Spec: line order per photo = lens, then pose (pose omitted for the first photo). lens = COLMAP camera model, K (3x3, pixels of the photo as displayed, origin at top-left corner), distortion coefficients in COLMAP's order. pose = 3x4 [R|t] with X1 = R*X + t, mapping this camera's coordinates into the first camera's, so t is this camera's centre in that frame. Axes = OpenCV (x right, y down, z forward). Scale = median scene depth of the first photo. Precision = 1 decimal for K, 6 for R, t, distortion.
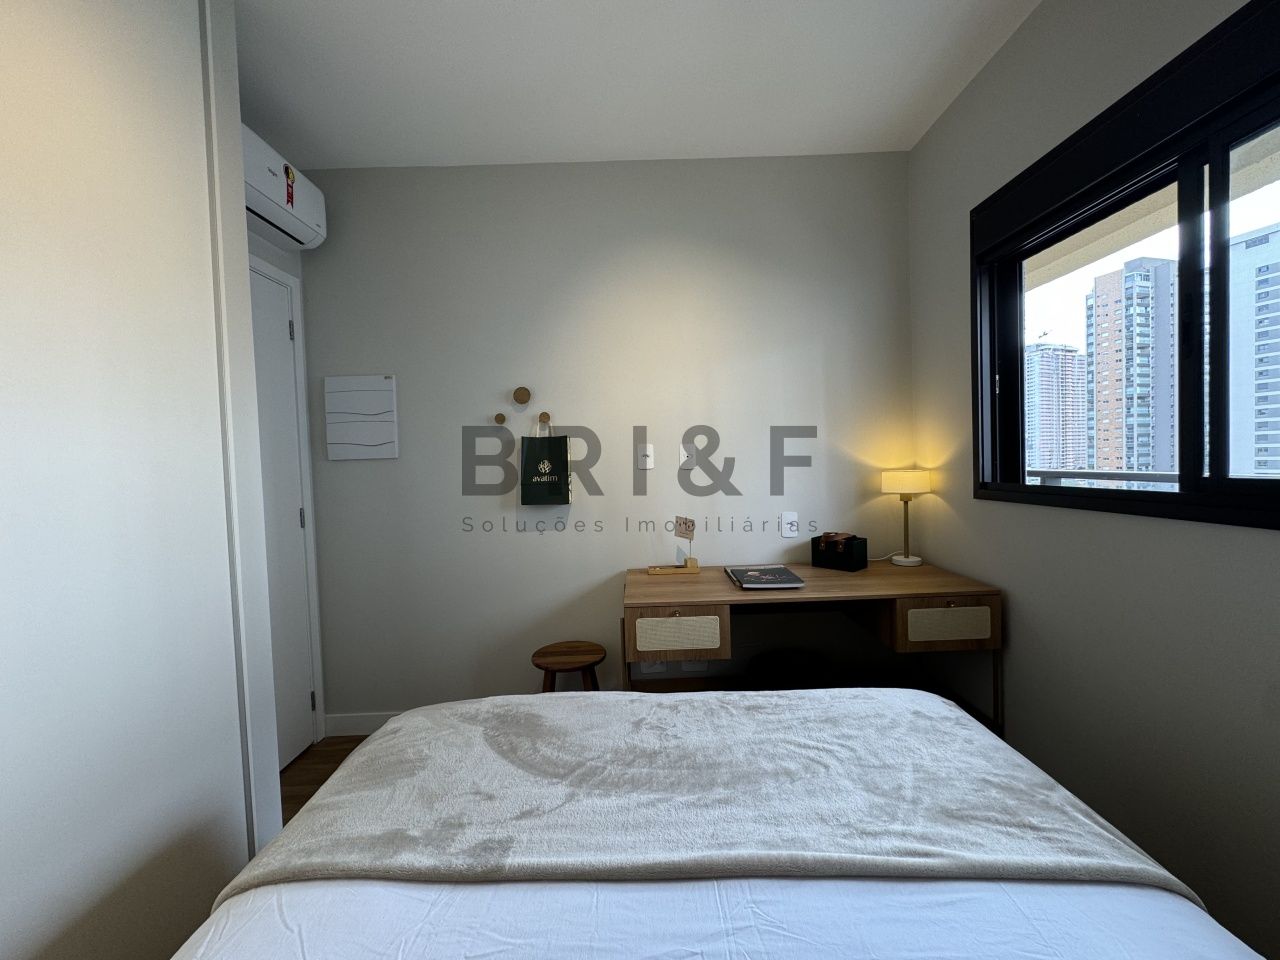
lens RADIAL K [[508.1, 0, 640.5], [0, 508.1, 478.5], [0, 0, 1]] dist [-0.003473, 0.000059]
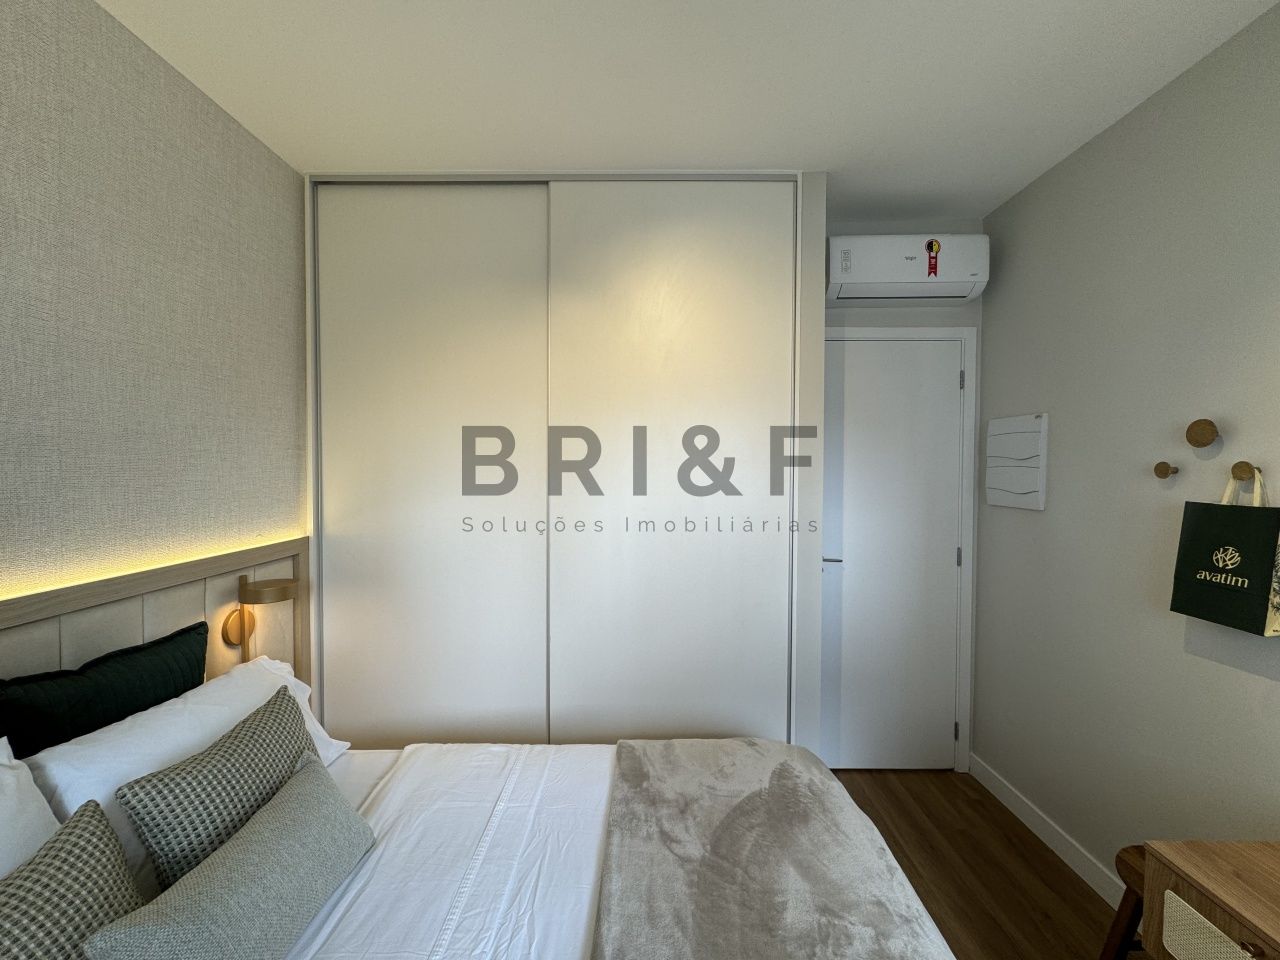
lens RADIAL K [[508.1, 0, 641.6], [0, 508.1, 478.4], [0, 0, 1]] dist [-0.003473, 0.000059]
pose [[-0.009298, 0.057155, -0.998322, 0.384535], [-0.035322, 0.997723, 0.057450, -0.122723], [0.999333, 0.035797, -0.007258, 0.343161]]
